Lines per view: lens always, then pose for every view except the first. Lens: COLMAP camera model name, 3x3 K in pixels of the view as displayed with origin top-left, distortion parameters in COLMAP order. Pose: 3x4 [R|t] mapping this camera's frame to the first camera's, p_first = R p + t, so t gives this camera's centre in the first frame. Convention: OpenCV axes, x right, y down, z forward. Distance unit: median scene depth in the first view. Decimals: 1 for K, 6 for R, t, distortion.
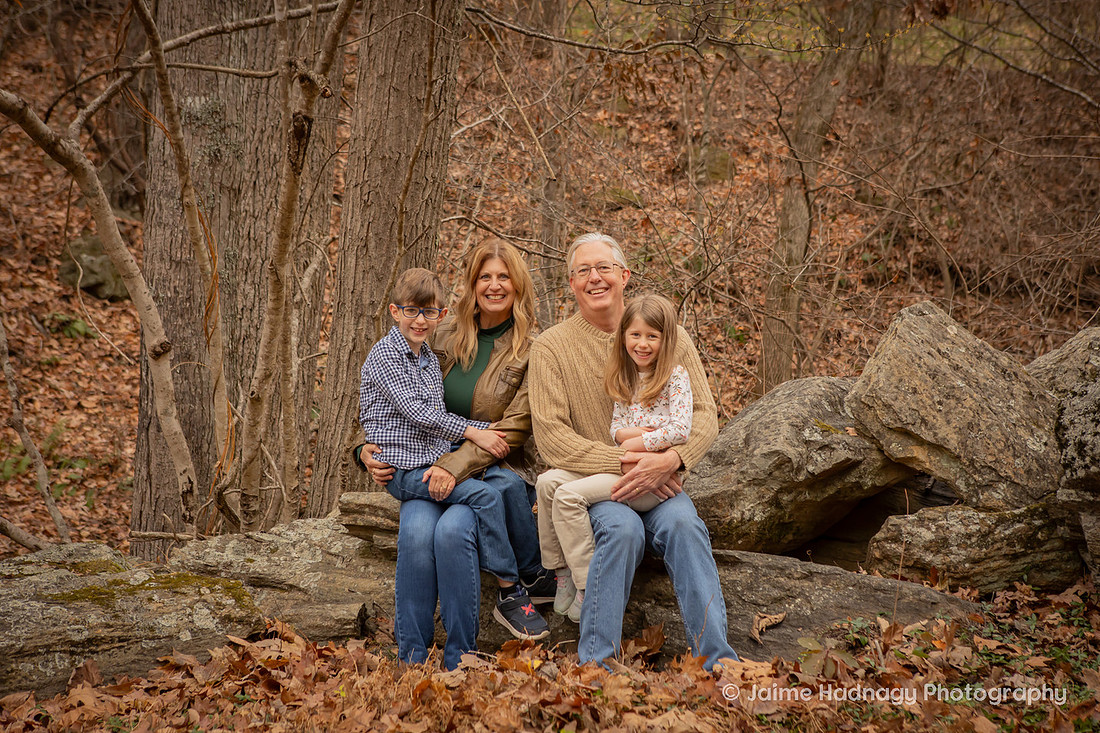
lens RADIAL K [[1959.0, 0, 563.8], [0, 1959.0, 346.7], [0, 0, 1]] dist [0.130599, 0.000000]
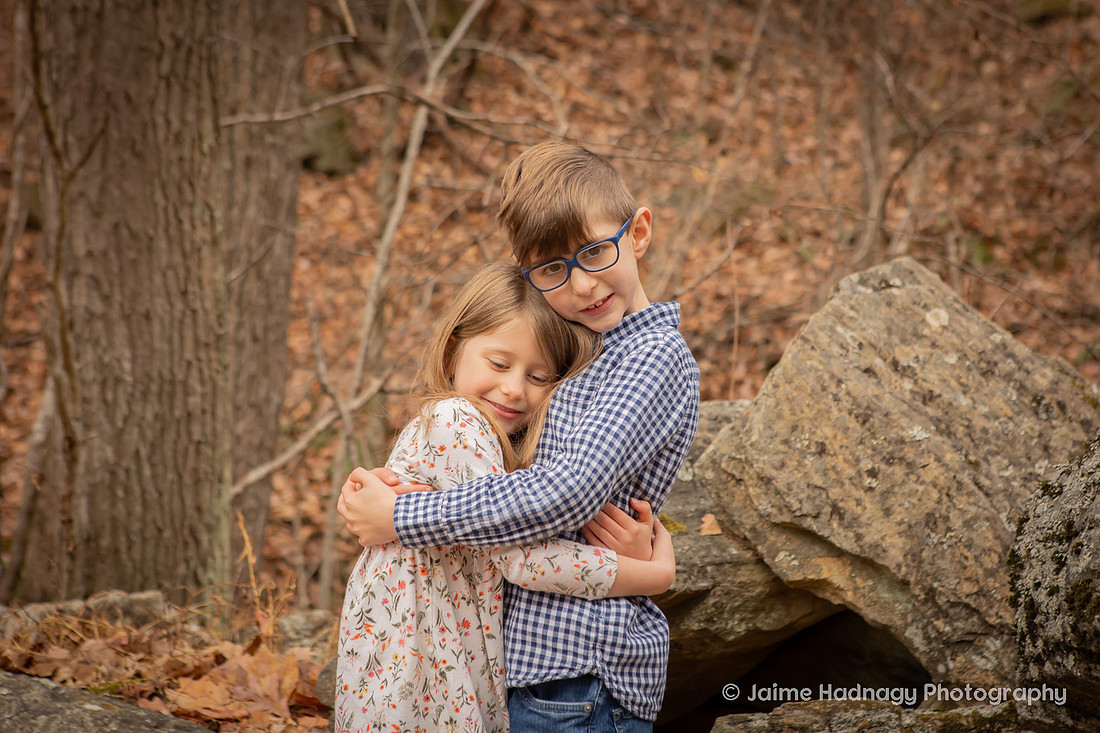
lens RADIAL K [[2314.8, 0, 620.6], [0, 2314.8, 318.4], [0, 0, 1]] dist [0.219866, 0.000000]
pose [[0.972287, -0.010009, -0.233575, 0.268128], [0.023582, 0.998187, 0.055386, -0.045465], [0.232597, -0.059359, 0.970760, 0.411696]]
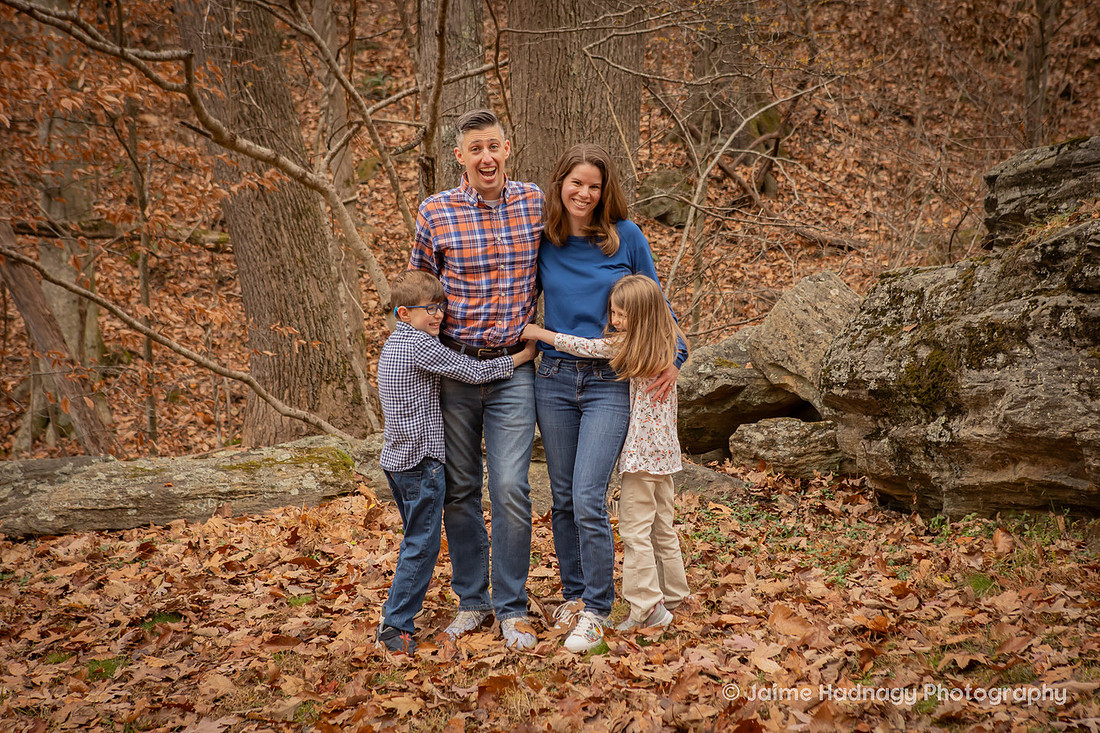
lens RADIAL K [[2169.5, 0, 598.1], [0, 2169.5, 326.6], [0, 0, 1]] dist [0.165190, 0.000000]
pose [[0.913196, -0.008225, -0.407437, 0.699799], [0.027241, 0.998792, 0.040894, -0.053952], [0.406609, -0.048443, 0.912317, -0.499772]]
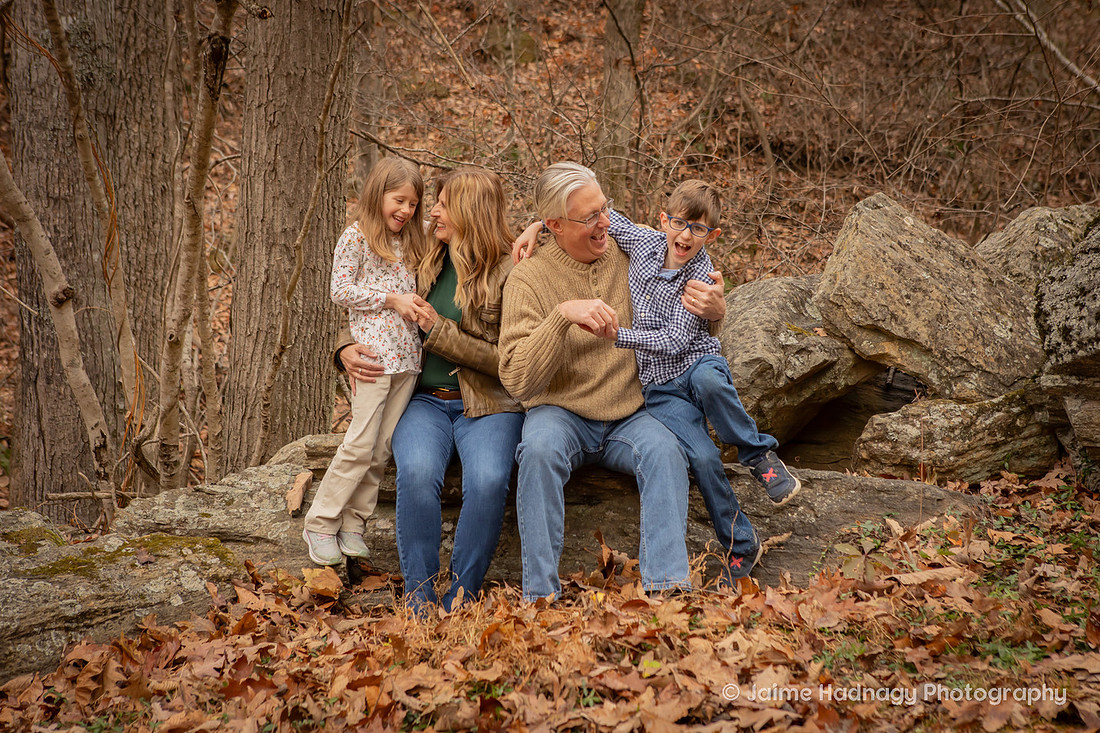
lens RADIAL K [[2116.9, 0, 601.5], [0, 2116.9, 334.1], [0, 0, 1]] dist [0.143241, 0.000000]
pose [[0.988292, -0.073147, 0.133900, -0.104217], [0.067013, 0.996510, 0.049769, -0.015965], [-0.137073, -0.040214, 0.989744, -0.031477]]
